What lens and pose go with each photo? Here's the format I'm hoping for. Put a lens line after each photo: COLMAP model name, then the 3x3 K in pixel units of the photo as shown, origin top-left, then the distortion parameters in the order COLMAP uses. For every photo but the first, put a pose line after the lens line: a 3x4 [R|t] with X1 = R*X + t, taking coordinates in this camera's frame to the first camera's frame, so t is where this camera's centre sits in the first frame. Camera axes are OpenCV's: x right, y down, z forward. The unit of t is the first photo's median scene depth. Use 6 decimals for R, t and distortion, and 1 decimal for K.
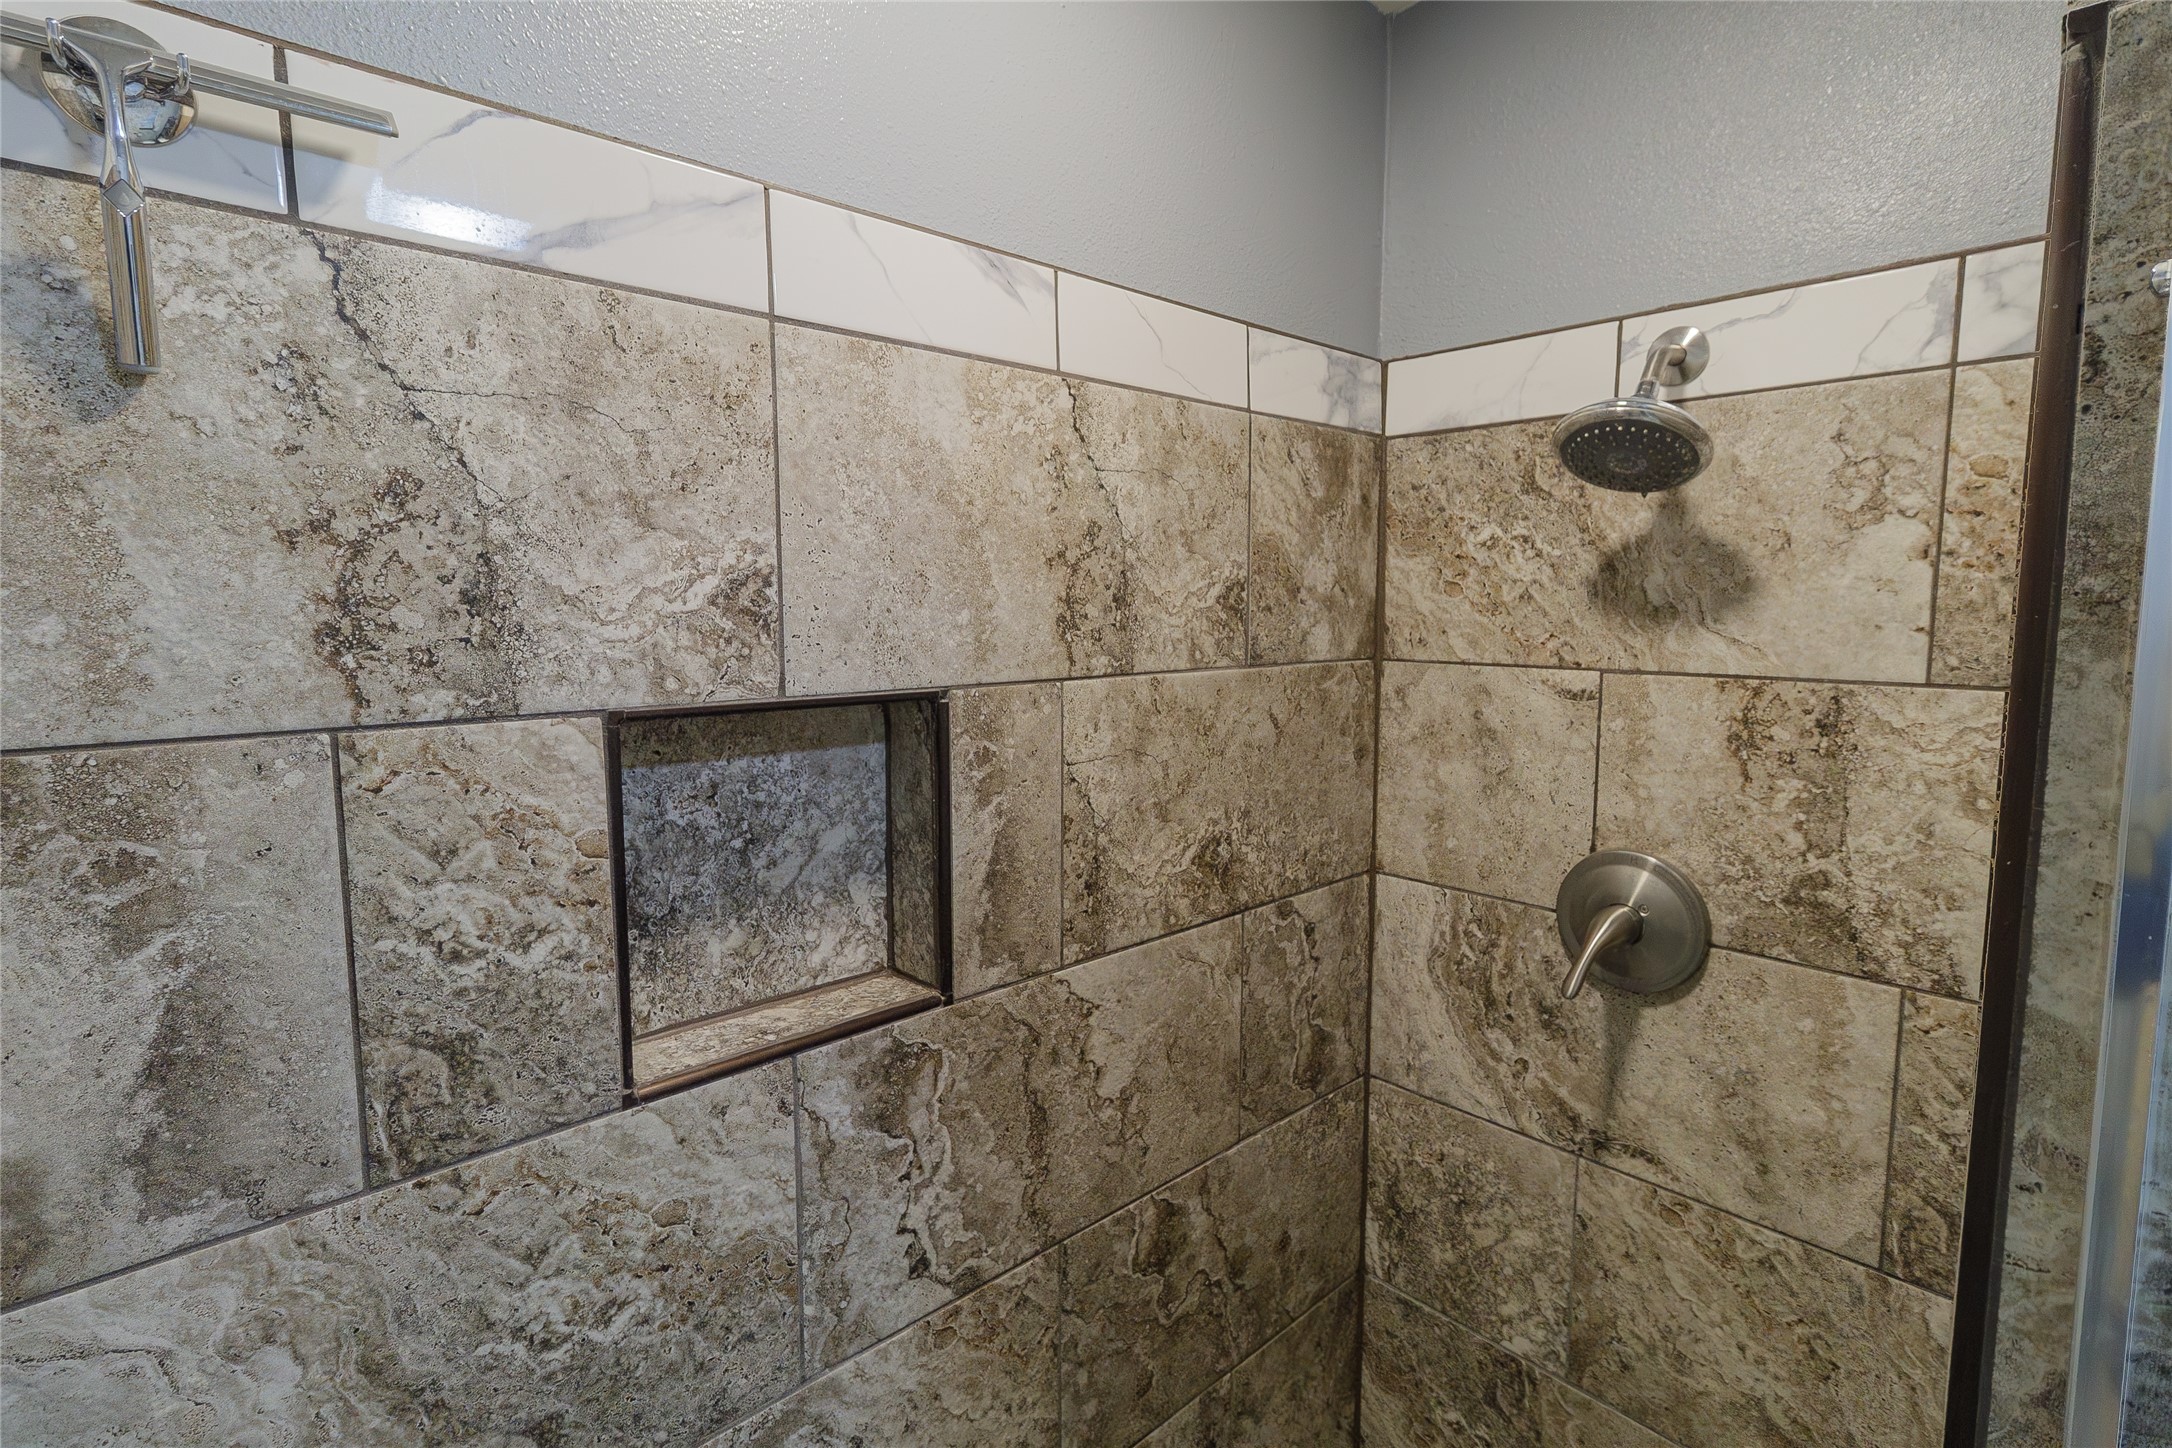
lens RADIAL K [[1027.2, 0, 1082.4], [0, 1027.2, 719.6], [0, 0, 1]] dist [0.002295, 0.000350]
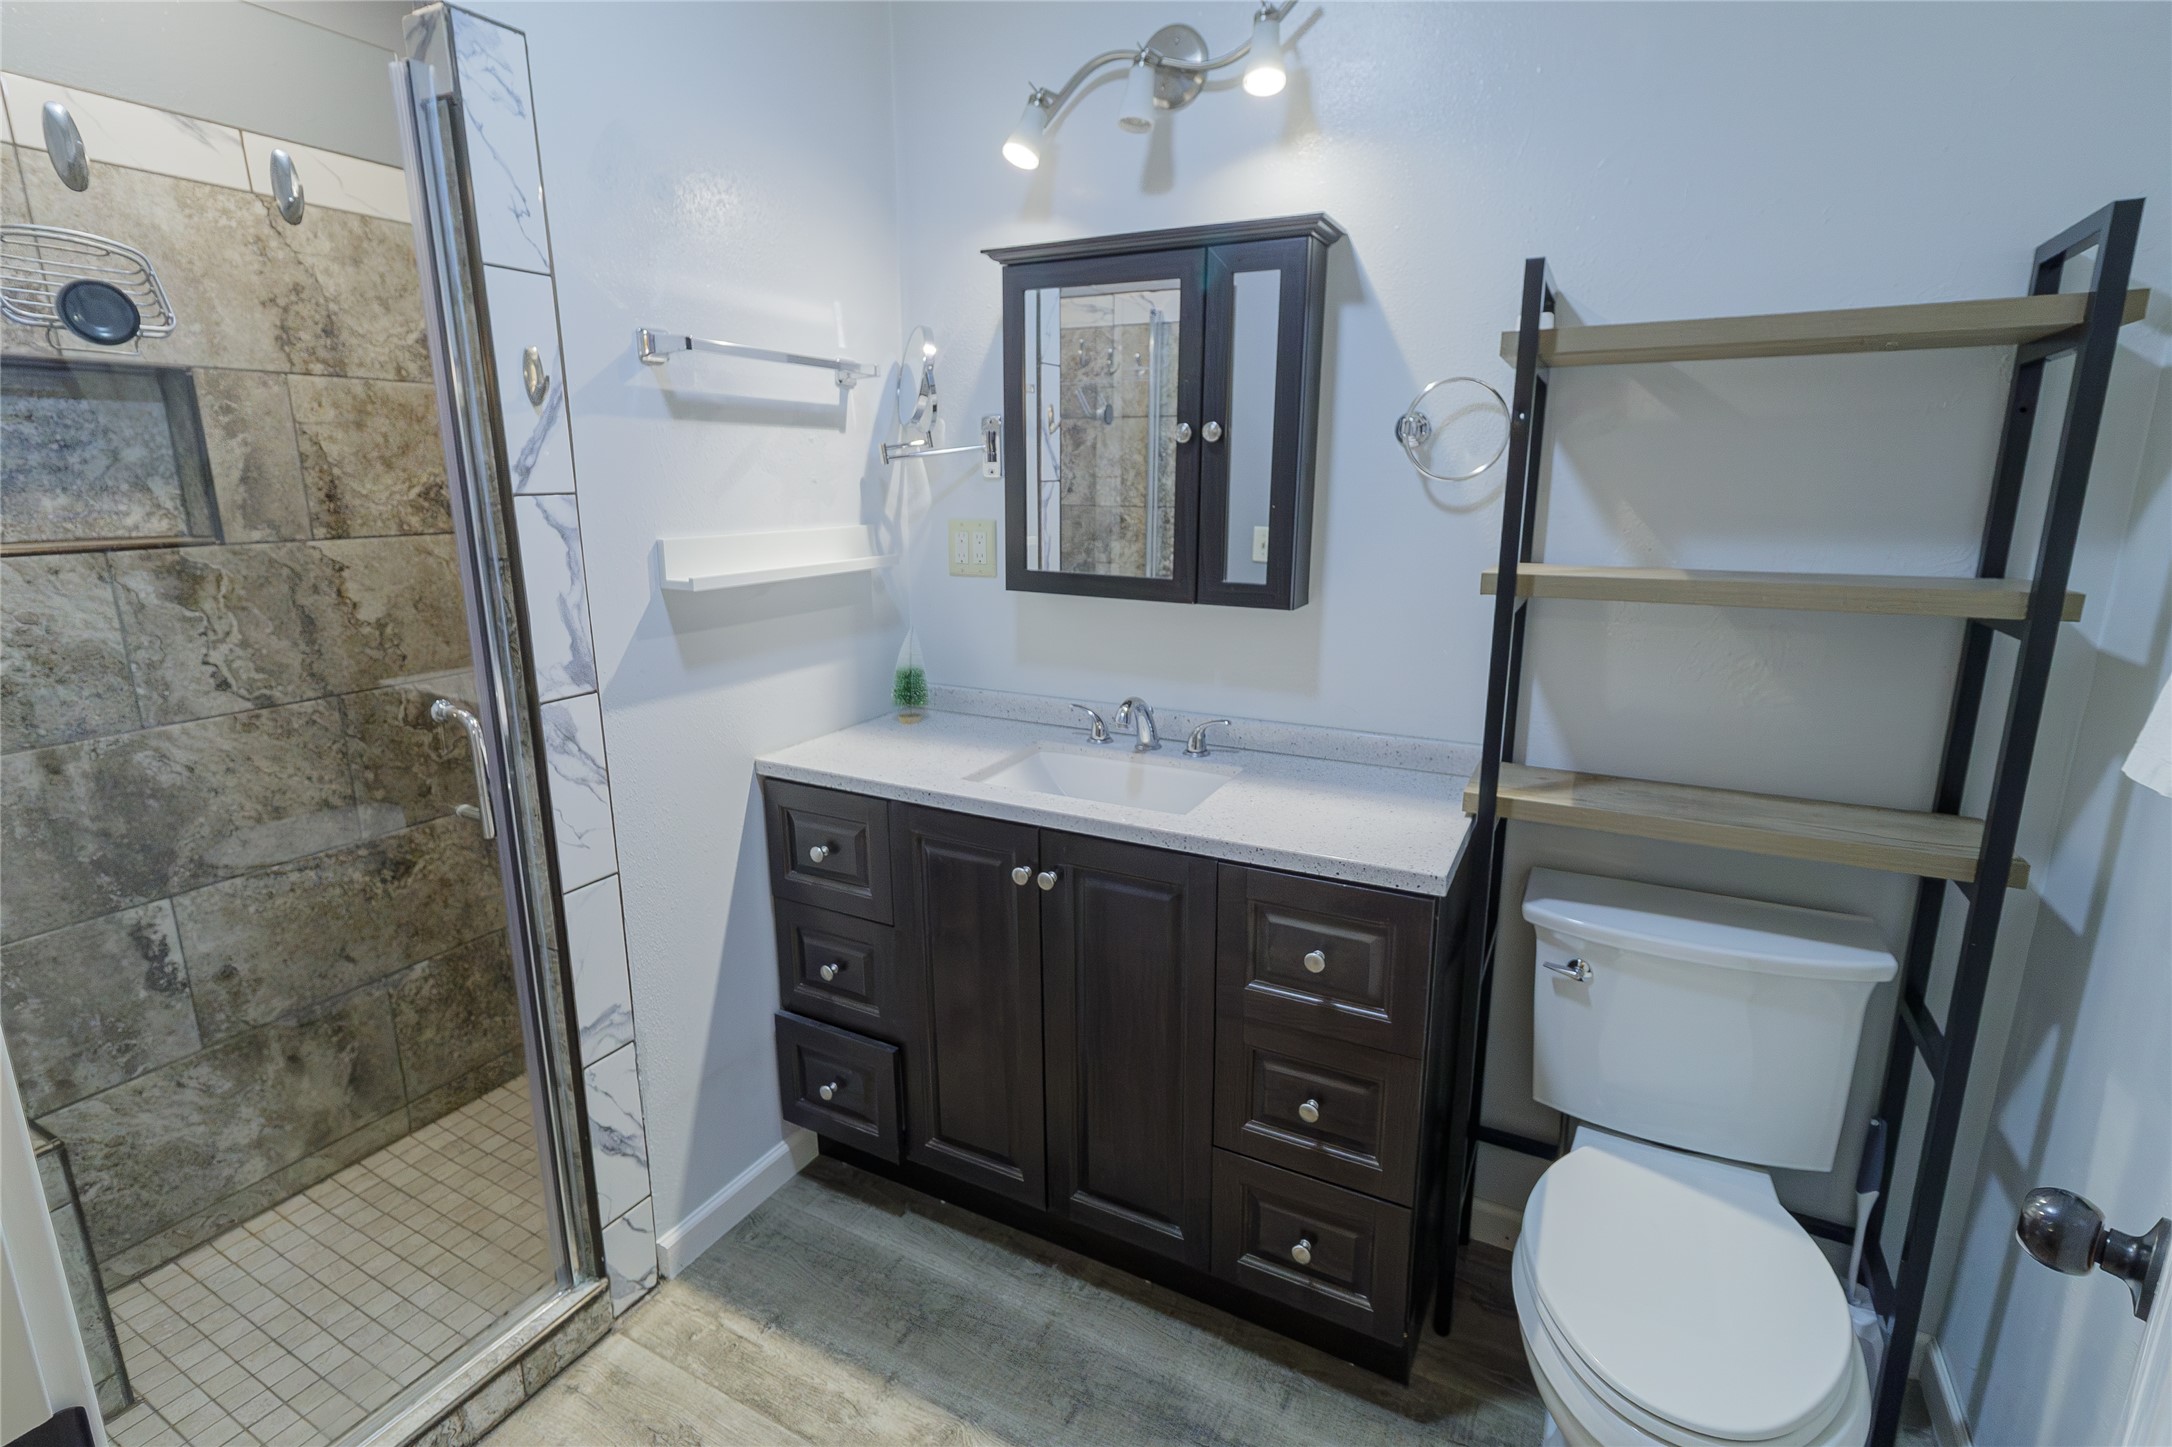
lens RADIAL K [[1002.6, 0, 1089.7], [0, 1002.6, 715.1], [0, 0, 1]] dist [0.002306, 0.000413]
pose [[0.943373, -0.073121, 0.323576, 0.737339], [0.031306, 0.990675, 0.132600, 0.386591], [-0.330254, -0.114961, 0.936865, -1.256228]]
